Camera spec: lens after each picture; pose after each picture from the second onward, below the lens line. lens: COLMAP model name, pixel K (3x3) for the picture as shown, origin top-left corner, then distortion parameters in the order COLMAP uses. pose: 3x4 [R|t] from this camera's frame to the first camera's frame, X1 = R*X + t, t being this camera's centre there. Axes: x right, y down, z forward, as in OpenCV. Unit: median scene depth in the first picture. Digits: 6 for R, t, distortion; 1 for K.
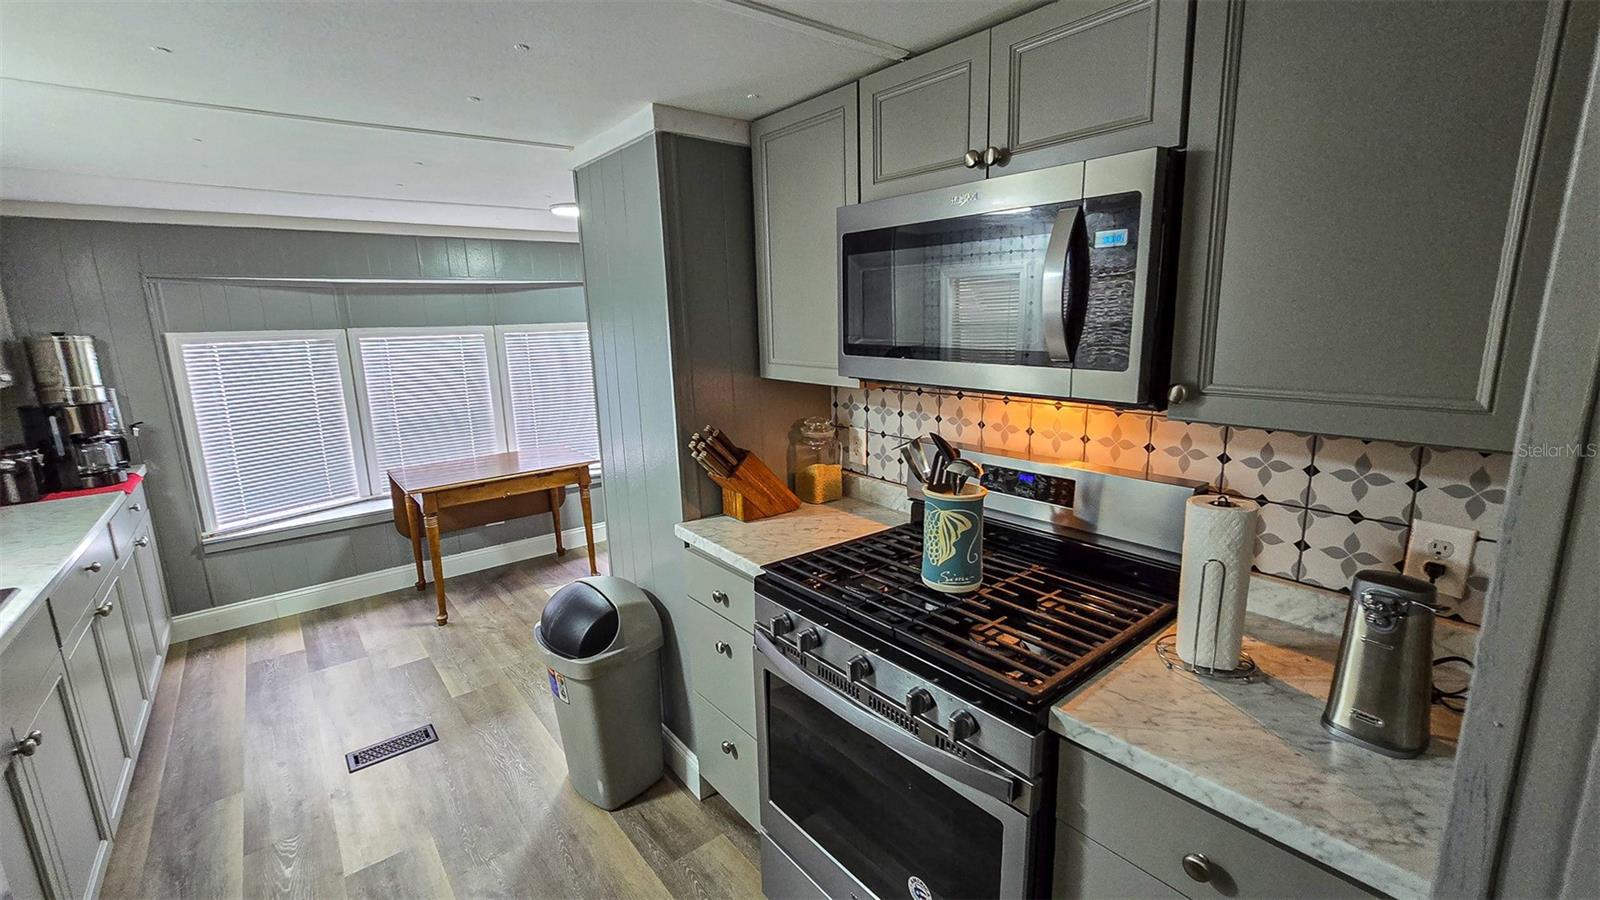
lens RADIAL K [[657.5, 0, 813.5], [0, 657.5, 445.9], [0, 0, 1]] dist [-0.009135, 0.000221]
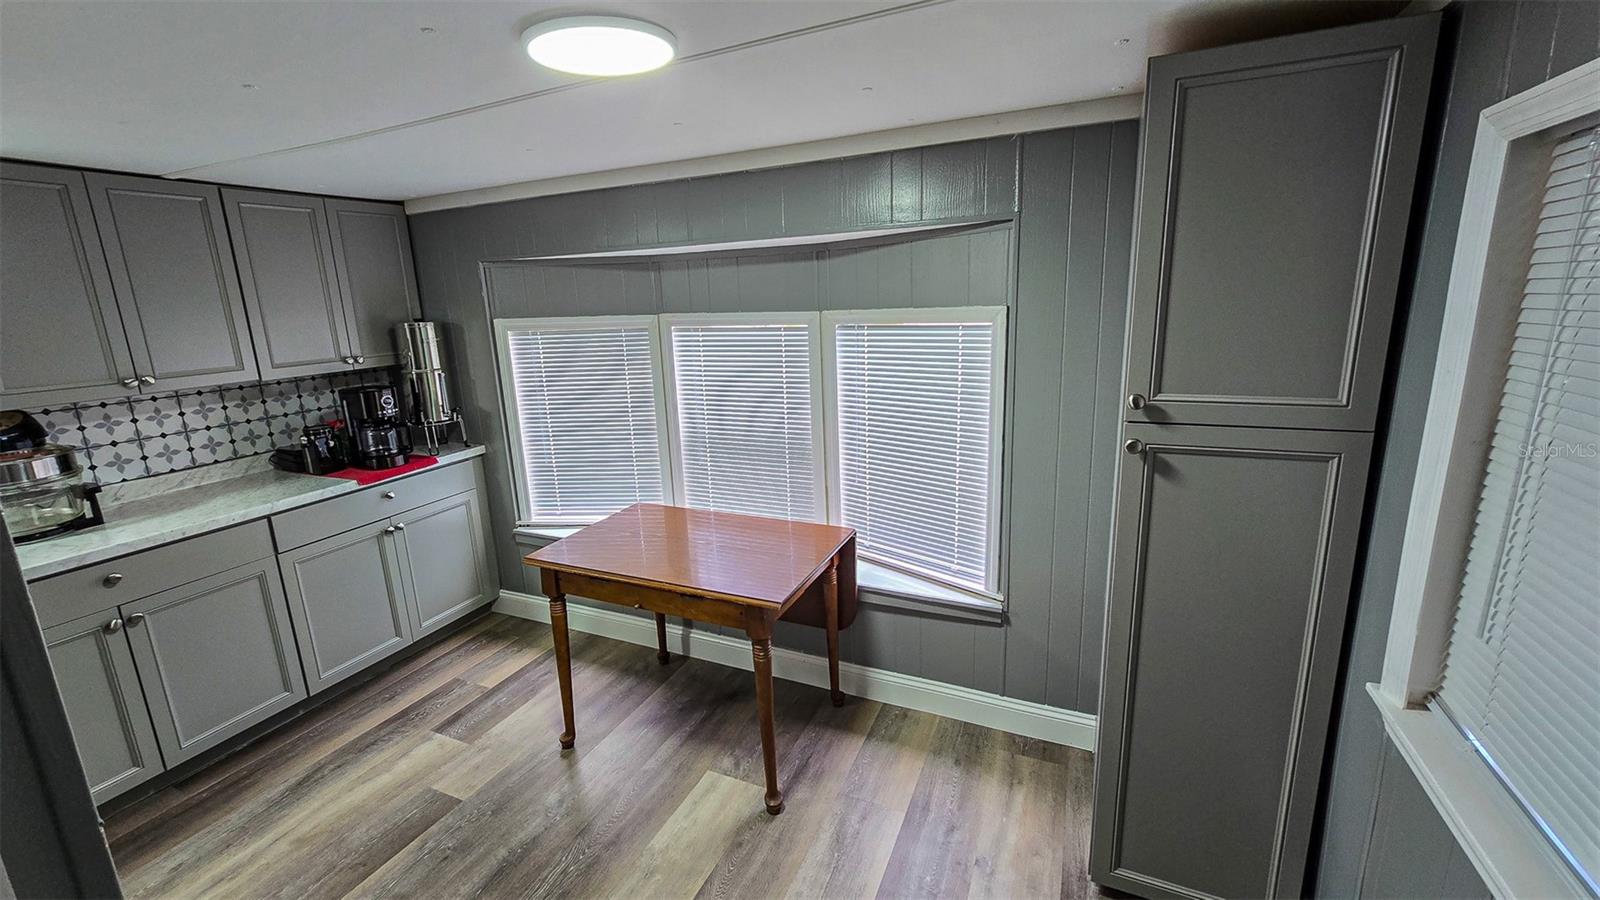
lens RADIAL K [[657.5, 0, 801.3], [0, 657.5, 445.1], [0, 0, 1]] dist [-0.009135, 0.000221]
pose [[0.440310, 0.201287, -0.874992, 0.118749], [-0.150706, 0.977288, 0.148982, -0.223443], [0.885107, 0.066268, 0.460645, 1.057967]]
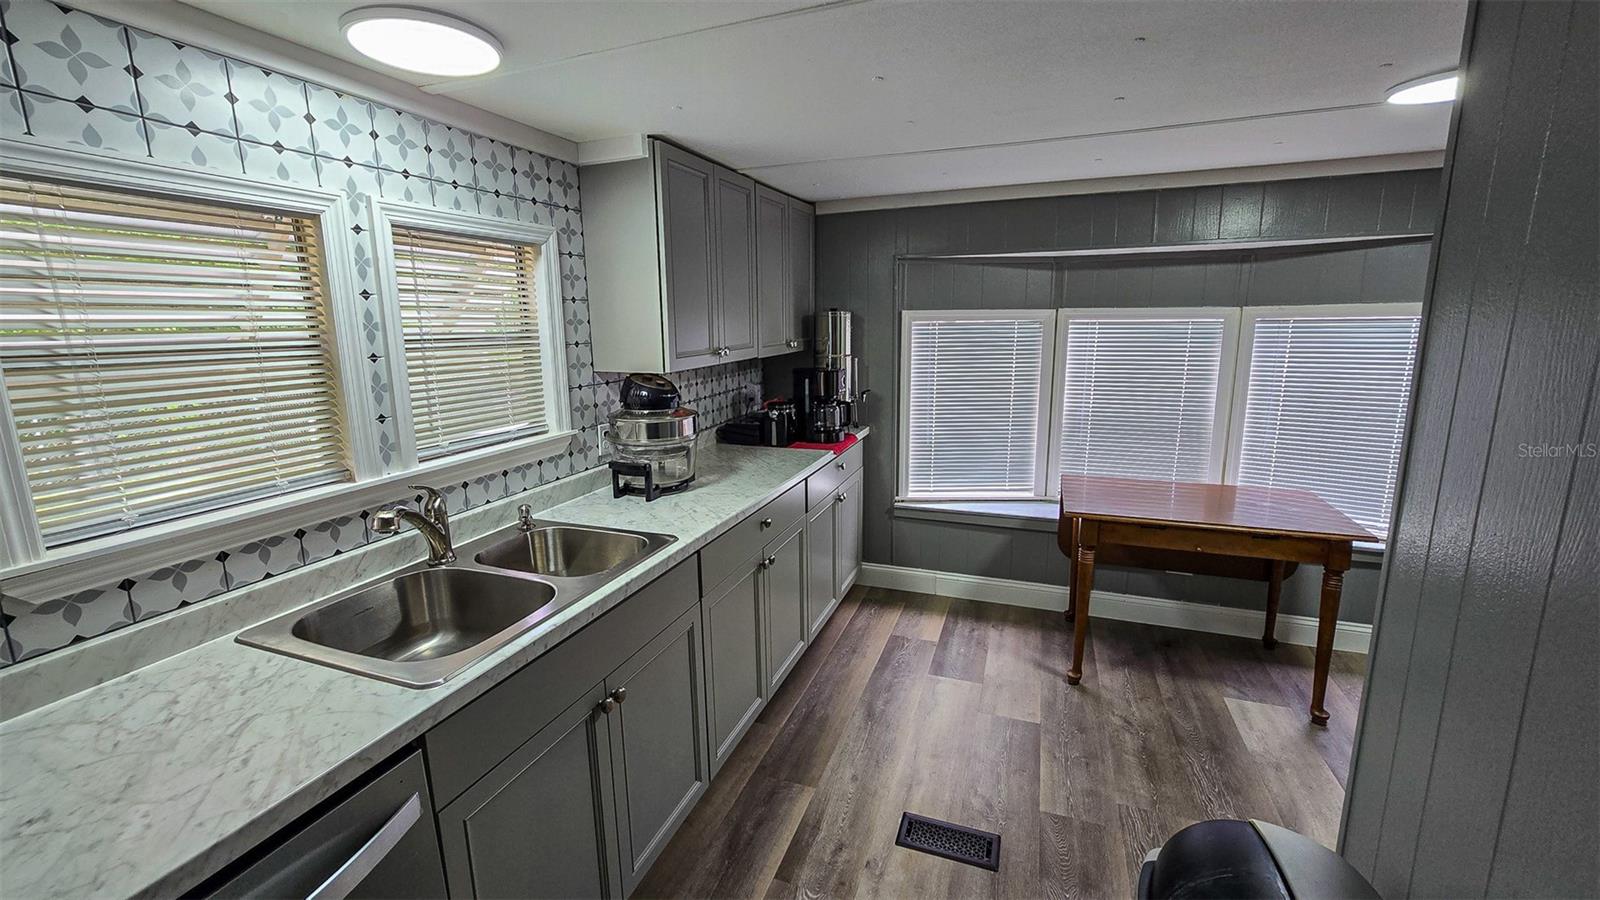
lens RADIAL K [[657.5, 0, 780.8], [0, 657.5, 439.4], [0, 0, 1]] dist [-0.009135, 0.000221]
pose [[0.472154, 0.176784, -0.863608, -0.123943], [-0.165363, 0.980055, 0.110214, -0.054833], [0.865867, 0.090771, 0.491970, 0.339920]]
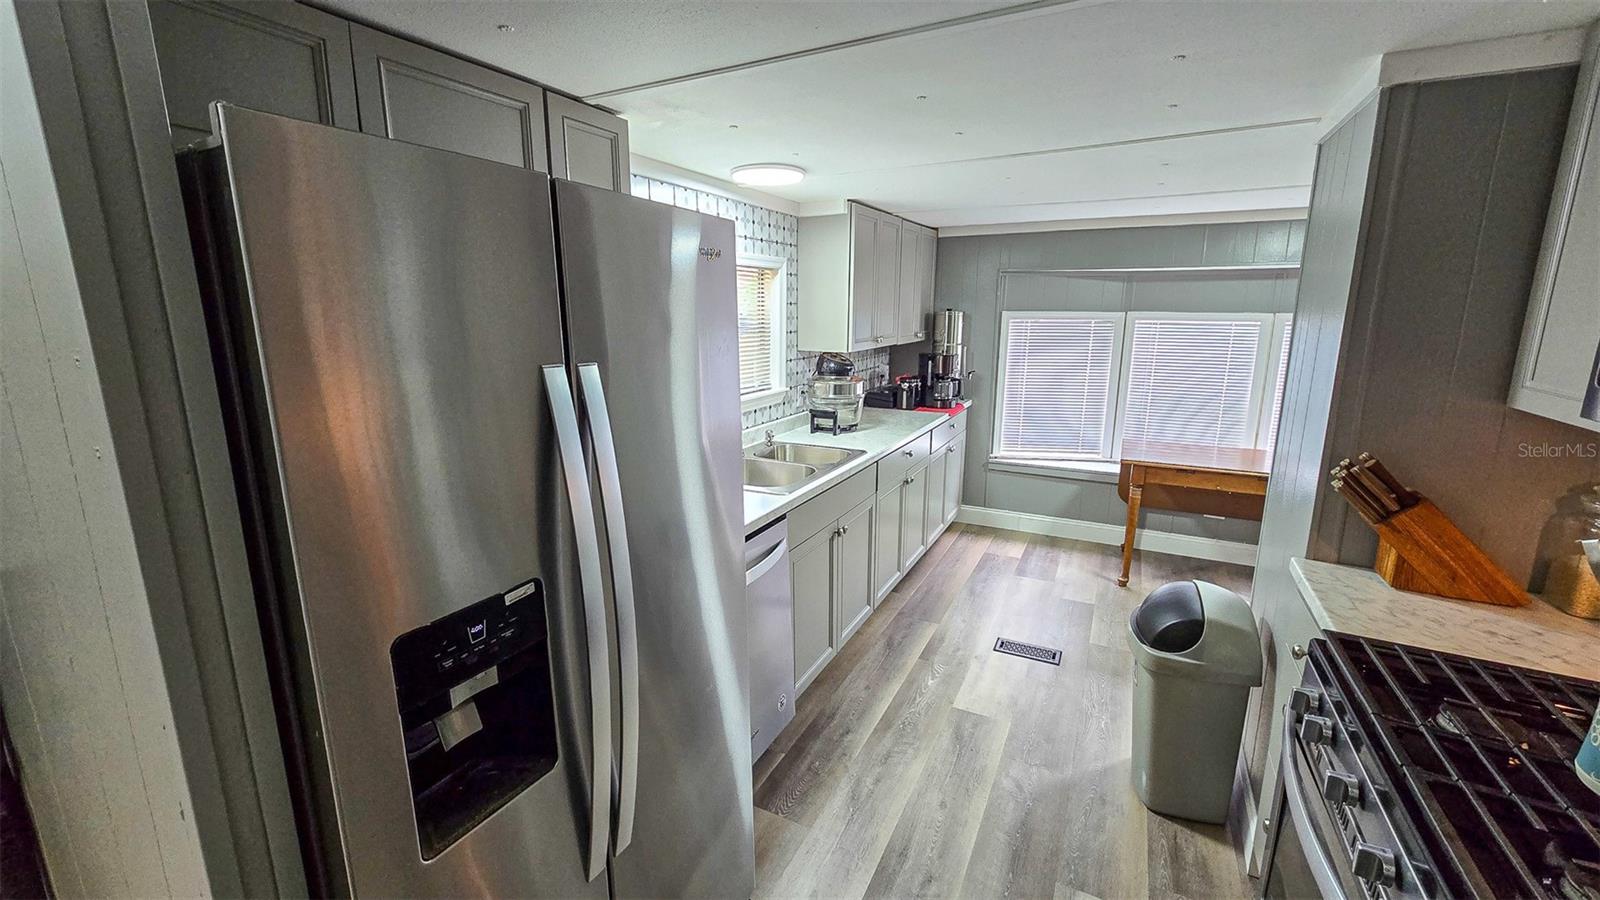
lens RADIAL K [[657.5, 0, 778.6], [0, 657.5, 444.1], [0, 0, 1]] dist [-0.009135, 0.000221]
pose [[0.367043, 0.211694, -0.905795, 0.198105], [-0.186456, 0.970741, 0.151317, -0.018707], [0.911325, 0.113351, 0.395775, 0.025582]]
